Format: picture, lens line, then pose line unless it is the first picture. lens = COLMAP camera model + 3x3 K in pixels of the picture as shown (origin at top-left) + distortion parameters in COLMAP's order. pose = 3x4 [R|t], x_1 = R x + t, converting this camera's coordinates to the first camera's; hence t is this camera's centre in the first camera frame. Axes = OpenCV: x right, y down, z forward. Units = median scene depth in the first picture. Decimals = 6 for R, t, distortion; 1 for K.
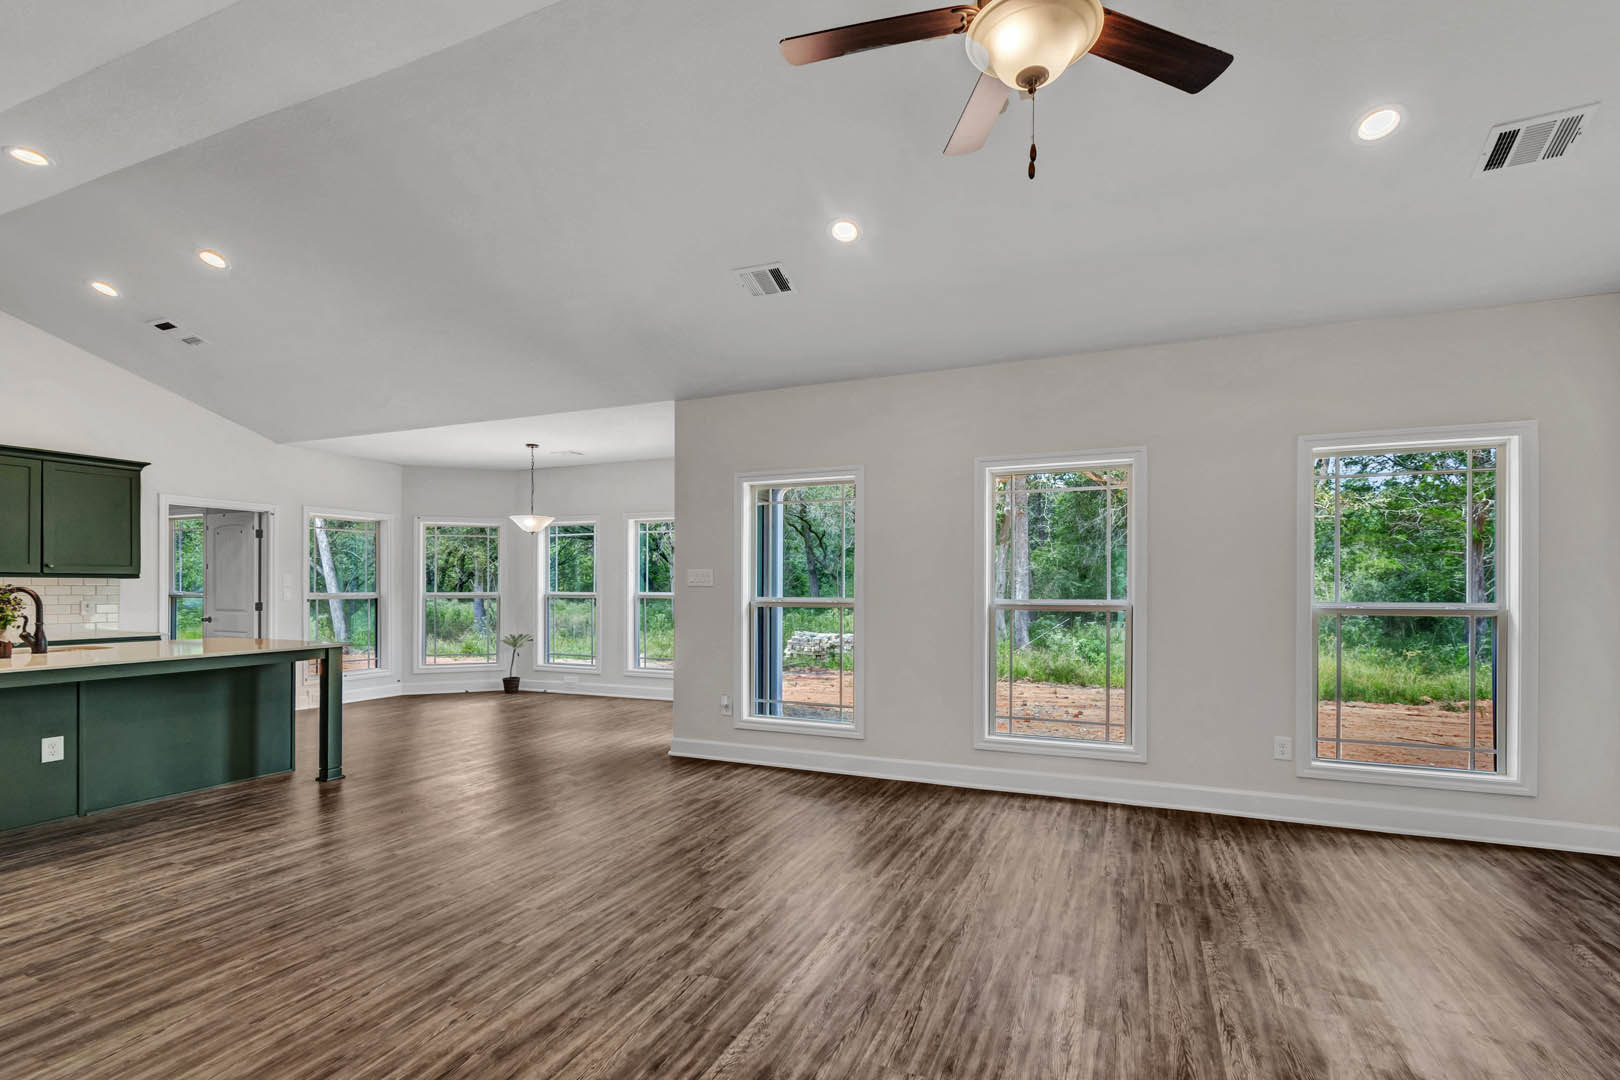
lens RADIAL K [[729.2, 0, 816.4], [0, 729.2, 589.1], [0, 0, 1]] dist [0.000167, 0.000113]
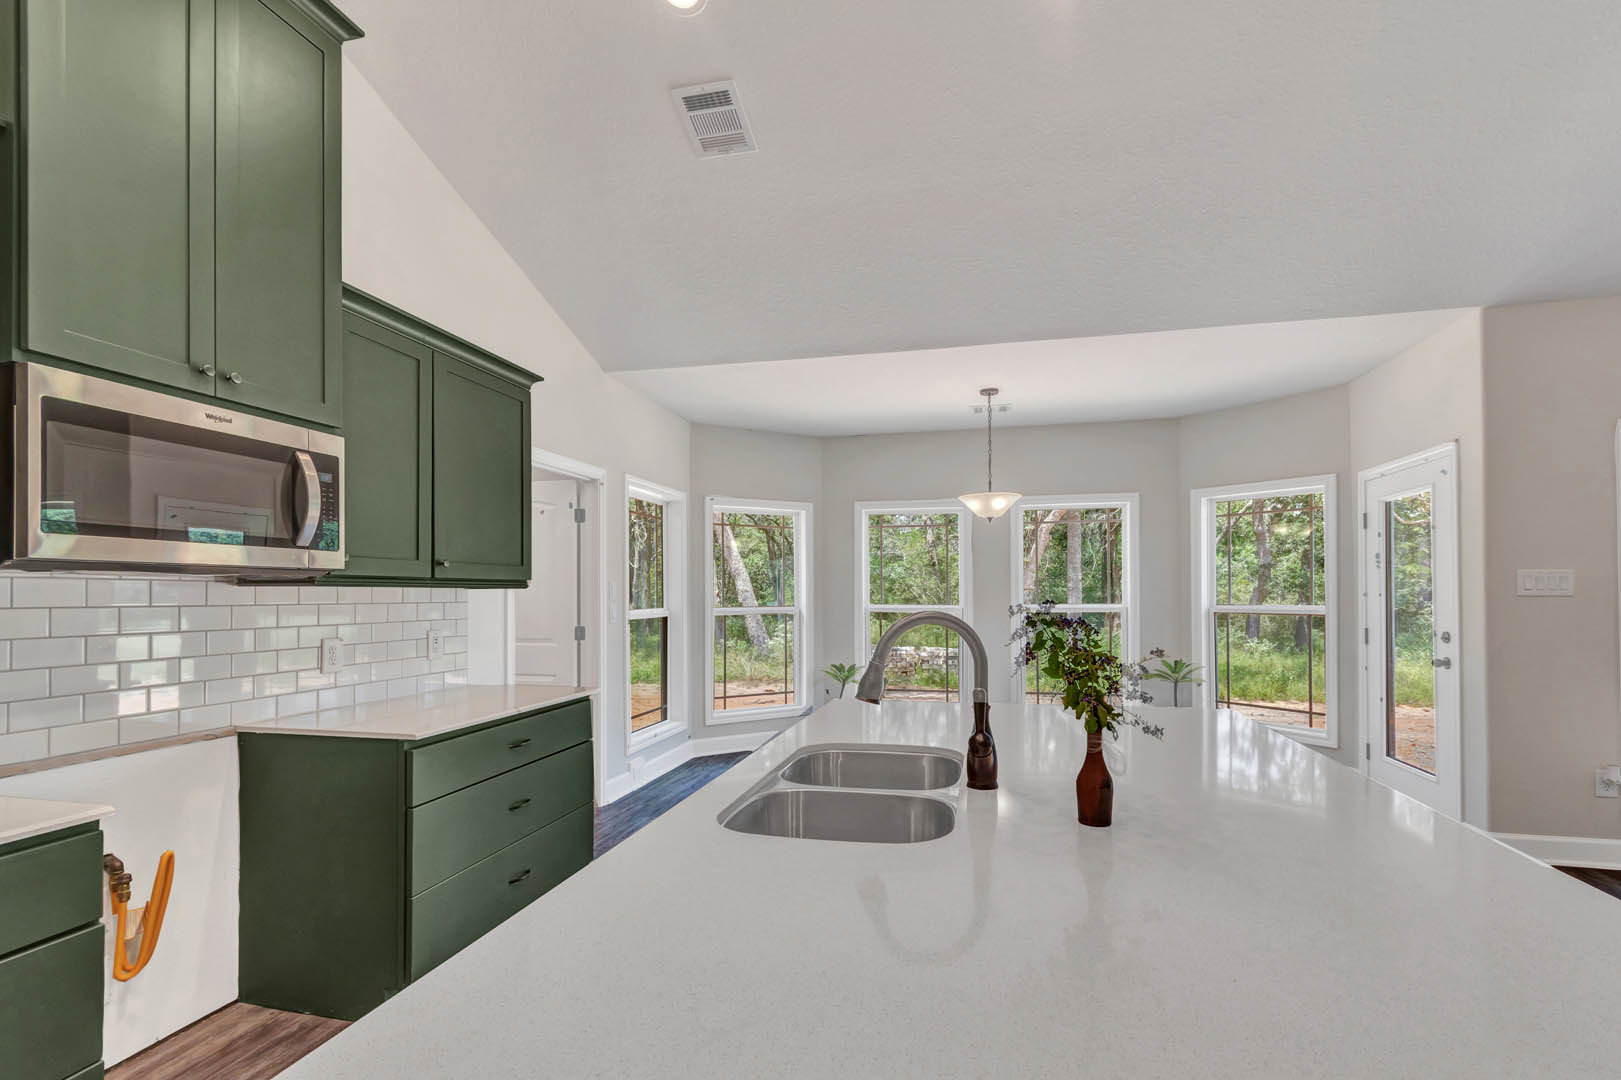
lens RADIAL K [[729.7, 0, 816.9], [0, 729.7, 589.2], [0, 0, 1]] dist [0.000167, 0.000113]
pose [[0.985097, -0.004872, 0.171929, -1.030062], [0.006579, 0.999935, -0.009357, -0.009407], [-0.171872, 0.010349, 0.985065, 0.544122]]
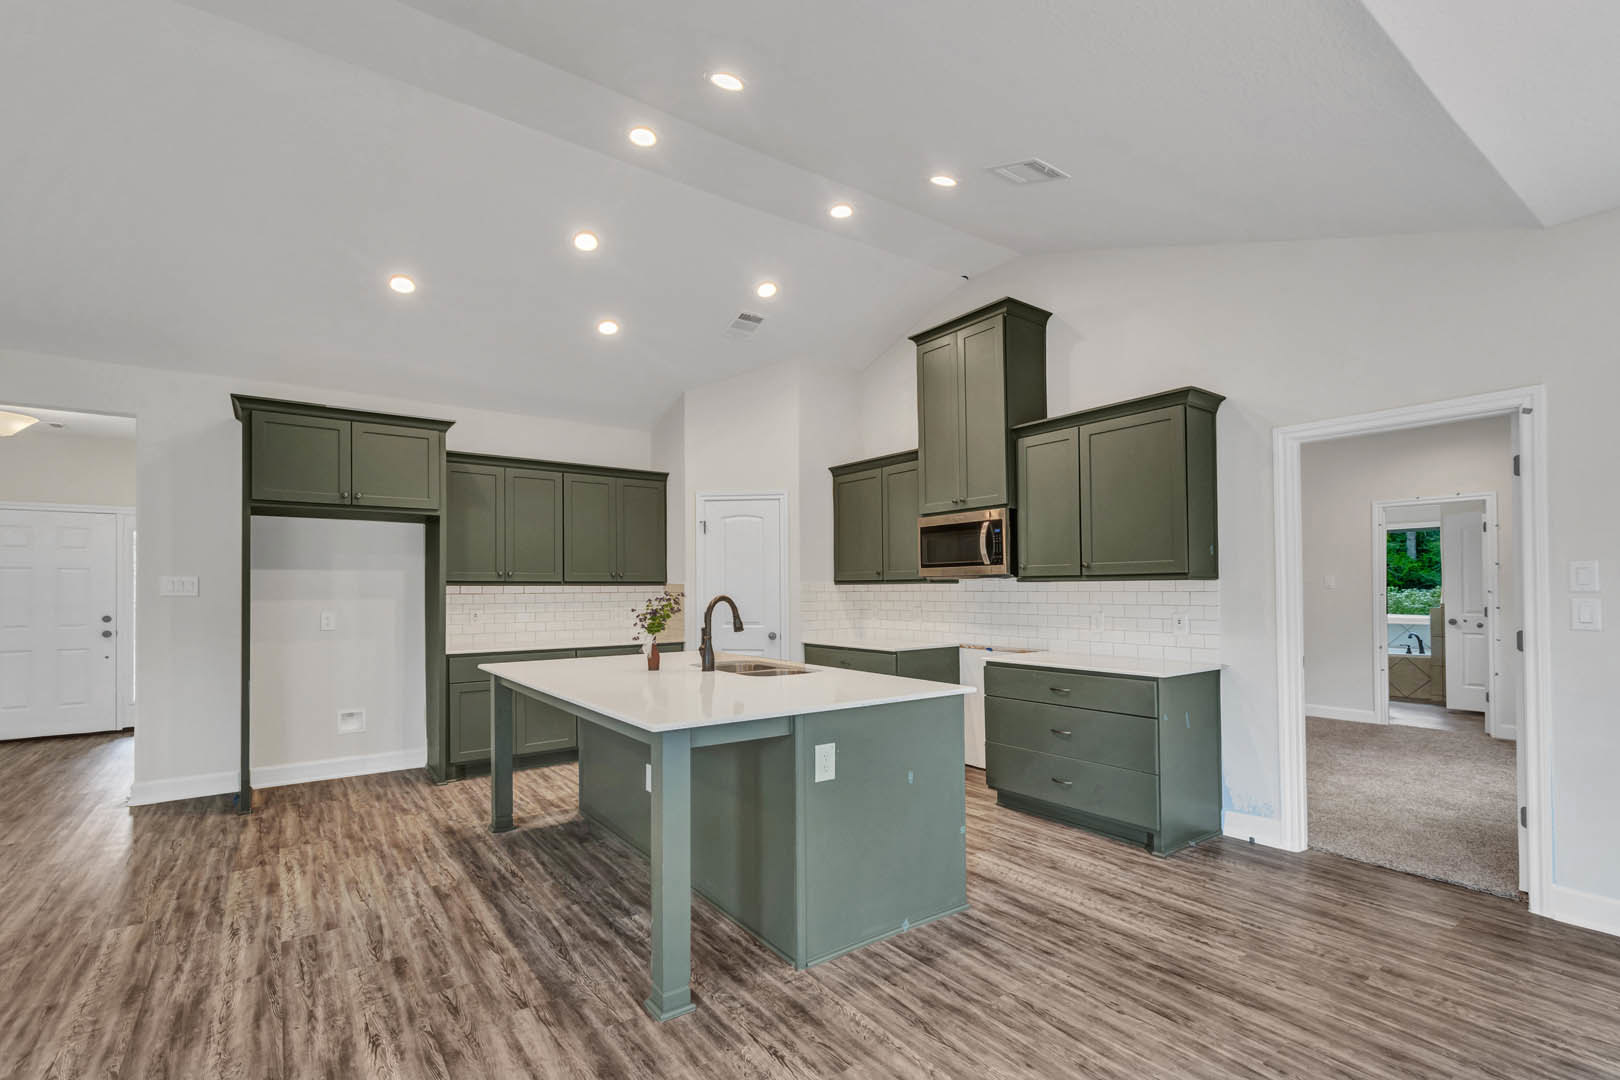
lens RADIAL K [[736.6, 0, 811.9], [0, 736.6, 579.3], [0, 0, 1]] dist [0.002166, 0.000054]
pose [[-0.513492, -0.011761, -0.858014, -0.306129], [0.001058, 0.999897, -0.014339, -0.008036], [0.858094, -0.008270, -0.513426, 1.332454]]
